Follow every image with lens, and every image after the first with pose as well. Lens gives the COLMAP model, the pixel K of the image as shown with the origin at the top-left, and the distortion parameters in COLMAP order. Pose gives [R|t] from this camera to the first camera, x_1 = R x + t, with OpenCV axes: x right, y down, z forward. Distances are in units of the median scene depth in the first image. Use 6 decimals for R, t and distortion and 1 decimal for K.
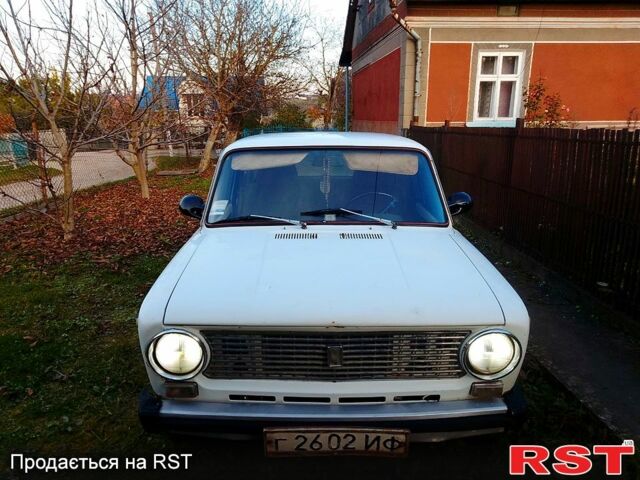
lens RADIAL K [[470.2, 0, 320.0], [0, 470.2, 240.0], [0, 0, 1]] dist [0.026914, 0.002451]
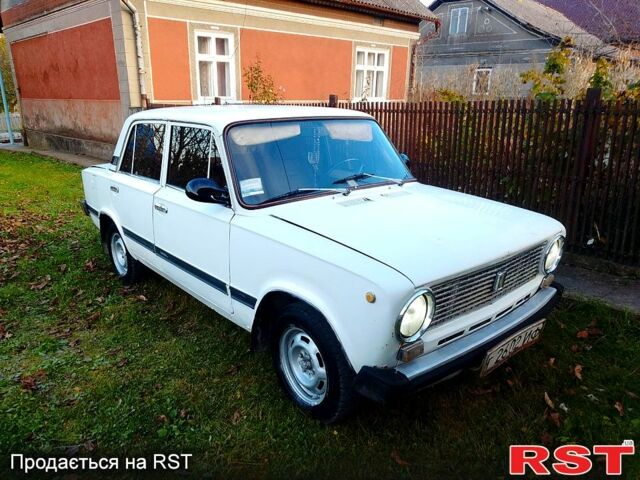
lens RADIAL K [[484.7, 0, 320.0], [0, 484.7, 240.0], [0, 0, 1]] dist [-0.011910, -0.002786]
pose [[0.760008, -0.181375, 0.624093, -0.186174], [0.162607, 0.982794, 0.087601, -0.007661], [-0.629243, 0.034904, 0.776424, 0.052369]]
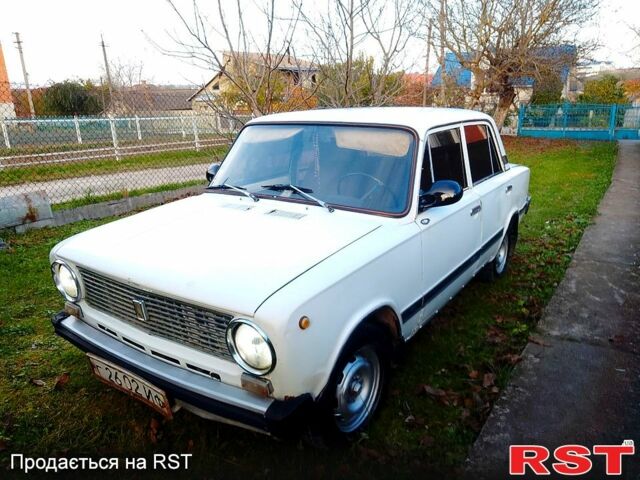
lens RADIAL K [[484.7, 0, 320.0], [0, 484.7, 240.0], [0, 0, 1]] dist [-0.011910, -0.002786]
pose [[0.829627, 0.150392, -0.537681, 0.162870], [-0.129527, 0.988608, 0.076661, -0.009755], [0.543085, 0.006044, 0.839656, 0.046145]]
